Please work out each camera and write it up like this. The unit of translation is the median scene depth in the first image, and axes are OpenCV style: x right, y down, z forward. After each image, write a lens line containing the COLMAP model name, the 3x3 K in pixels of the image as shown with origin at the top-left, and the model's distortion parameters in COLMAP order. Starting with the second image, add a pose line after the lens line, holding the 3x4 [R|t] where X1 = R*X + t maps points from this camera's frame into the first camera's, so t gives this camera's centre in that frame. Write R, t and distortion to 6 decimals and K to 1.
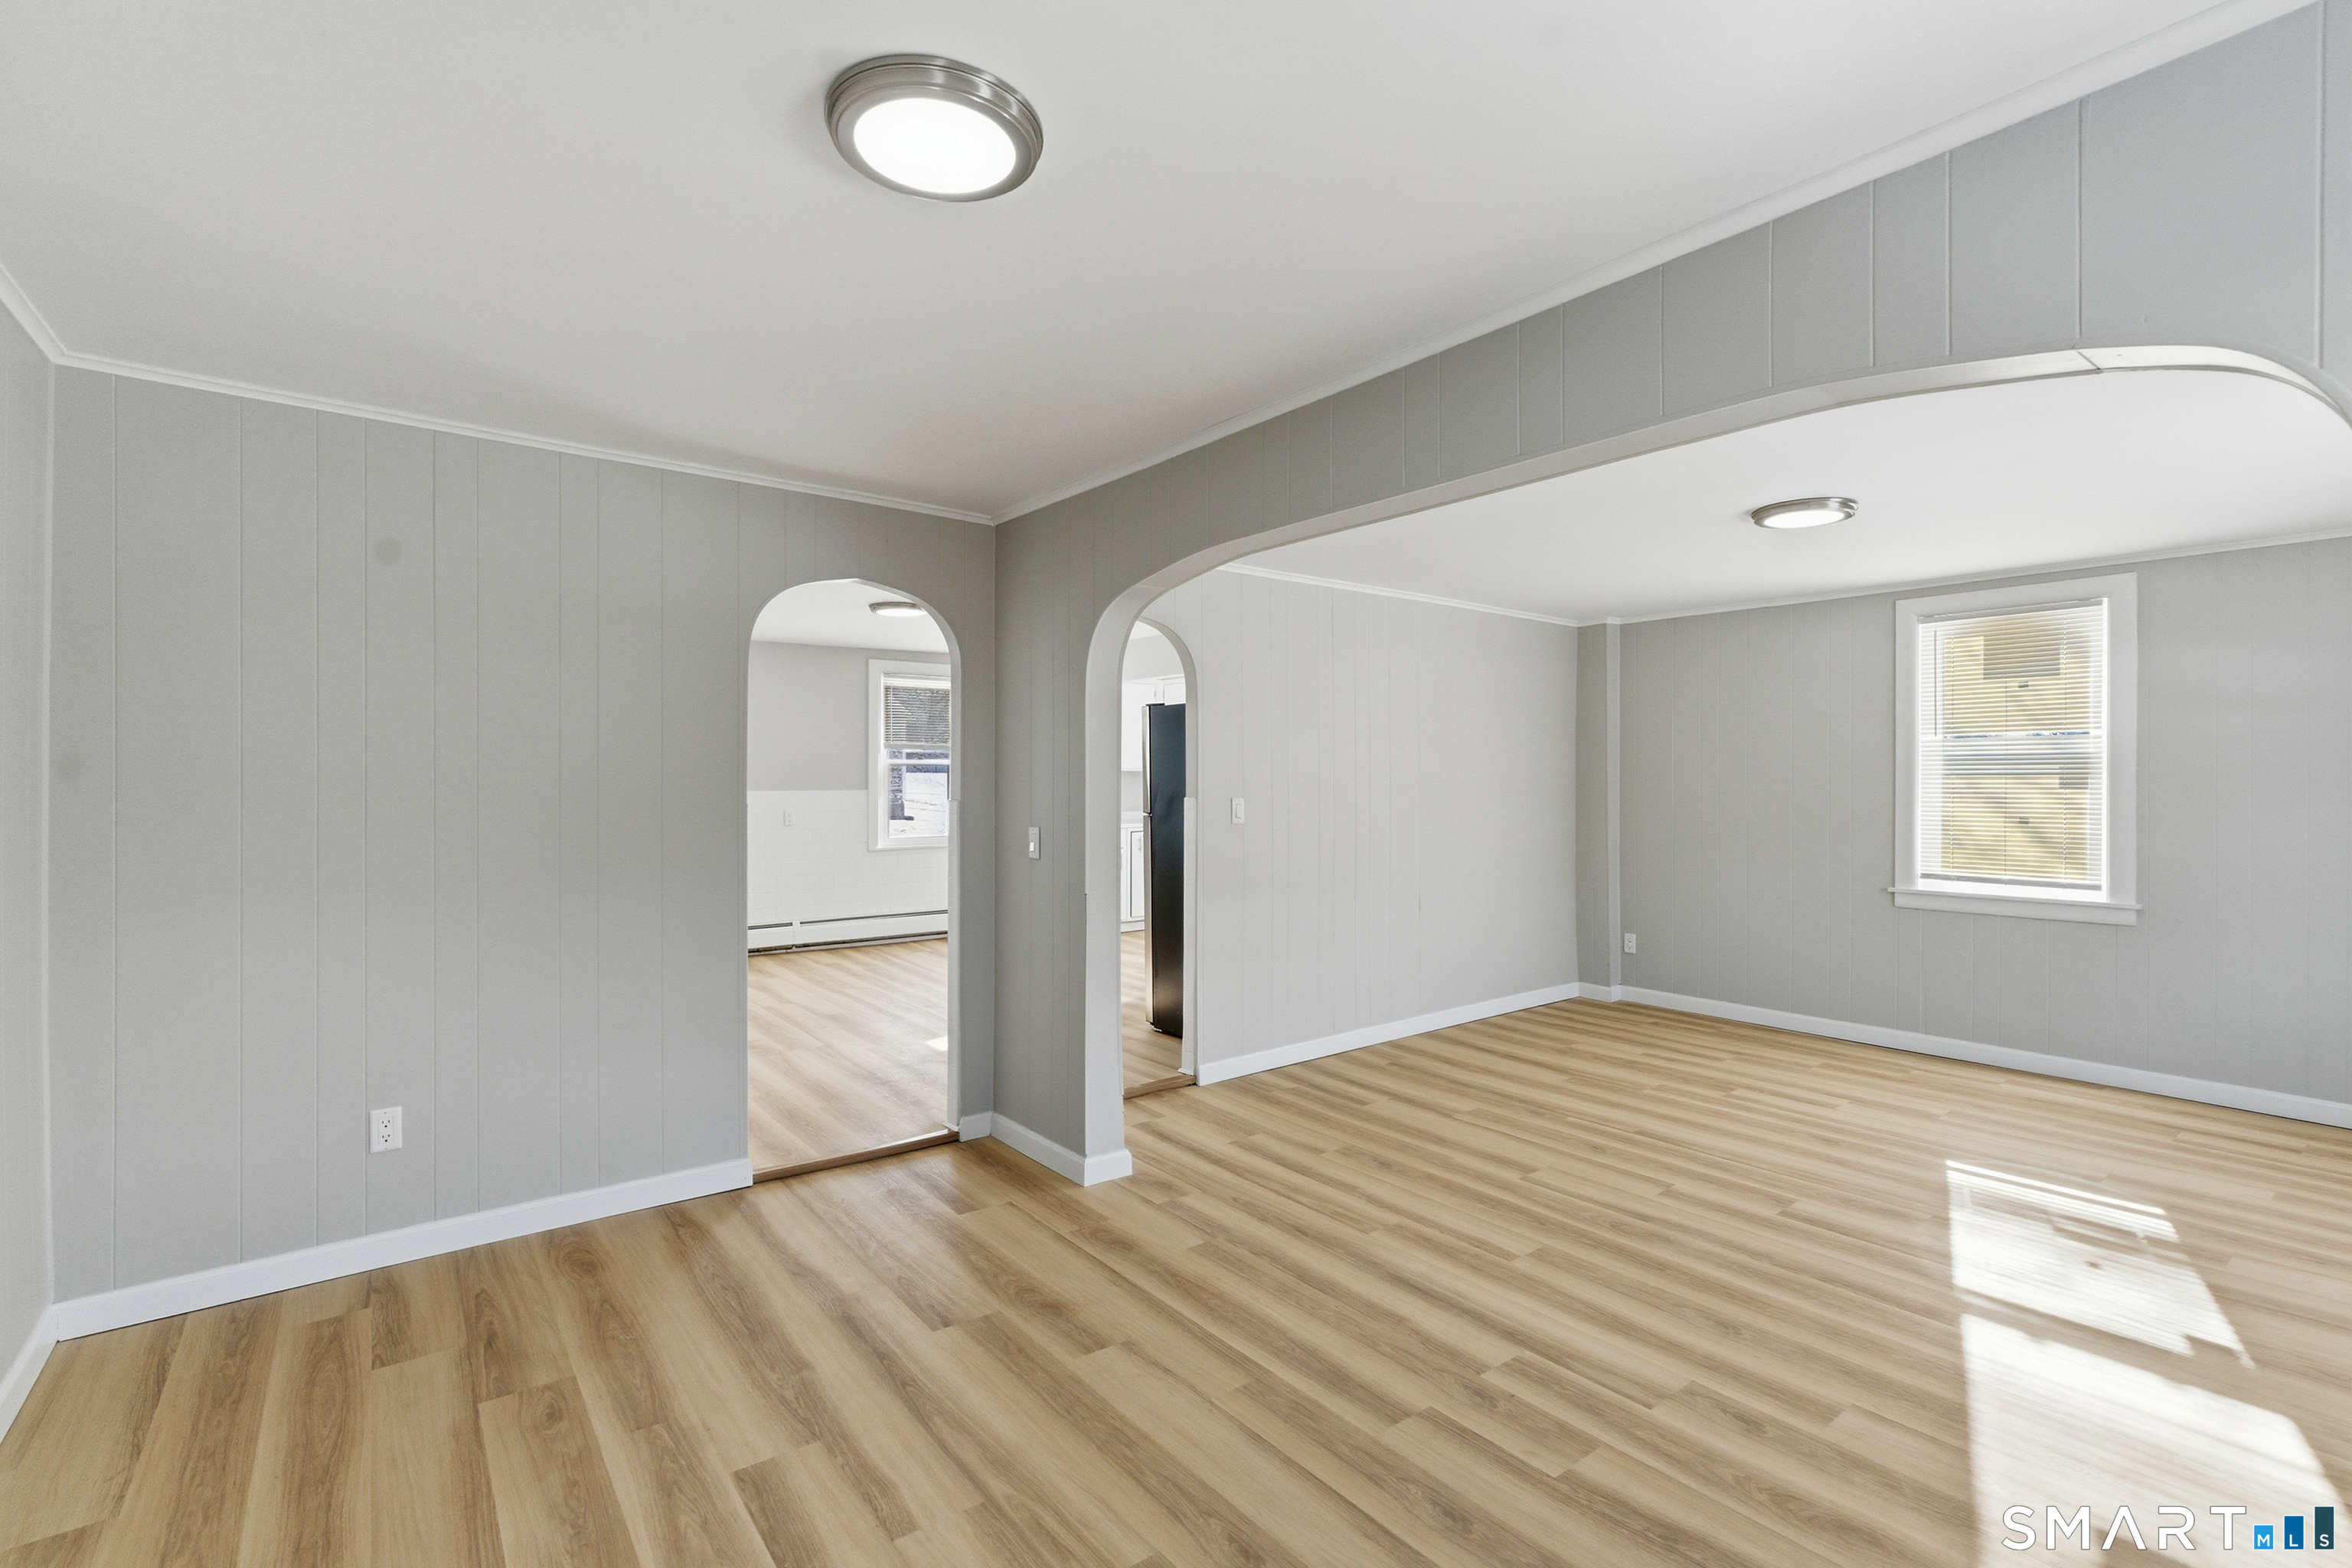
lens RADIAL K [[1059.5, 0, 1168.1], [0, 1059.5, 788.2], [0, 0, 1]] dist [-0.019097, 0.007752]
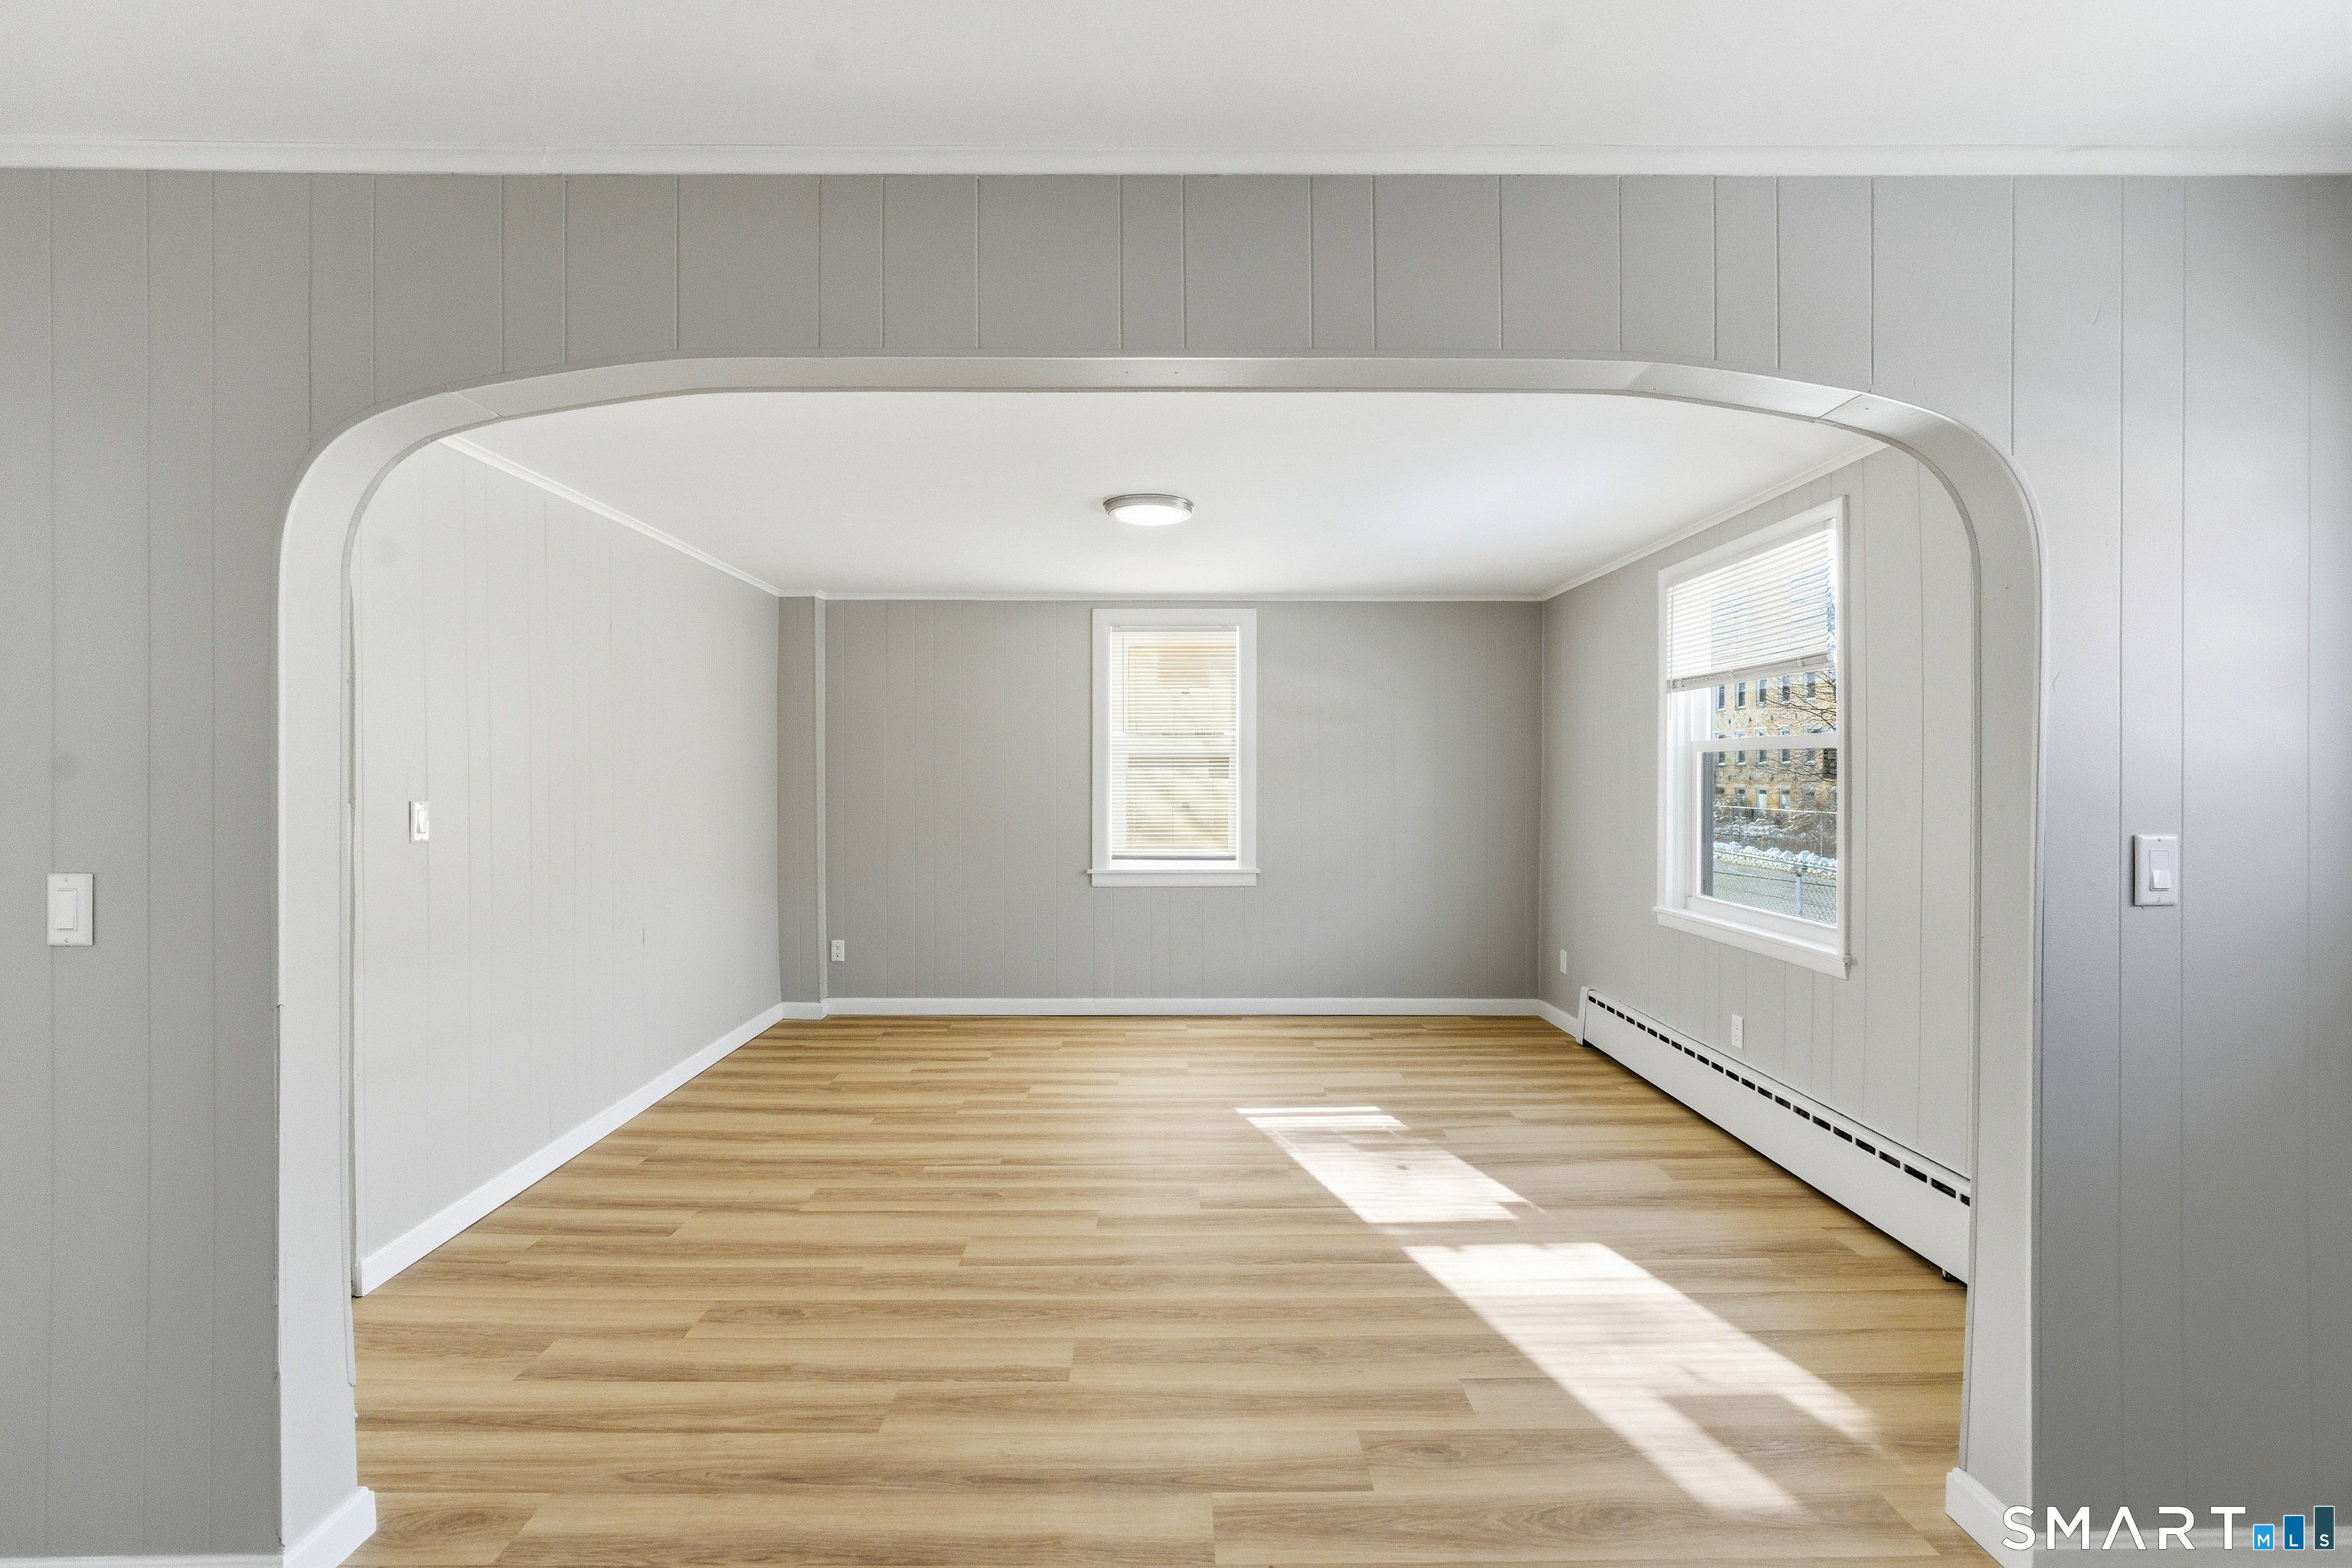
lens RADIAL K [[1059.5, 0, 1168.1], [0, 1059.5, 788.2], [0, 0, 1]] dist [-0.019097, 0.007752]
pose [[0.598437, -0.012570, 0.801071, -0.192801], [0.006632, 0.999920, 0.010736, -0.002877], [-0.801142, -0.001112, 0.598473, 0.348793]]
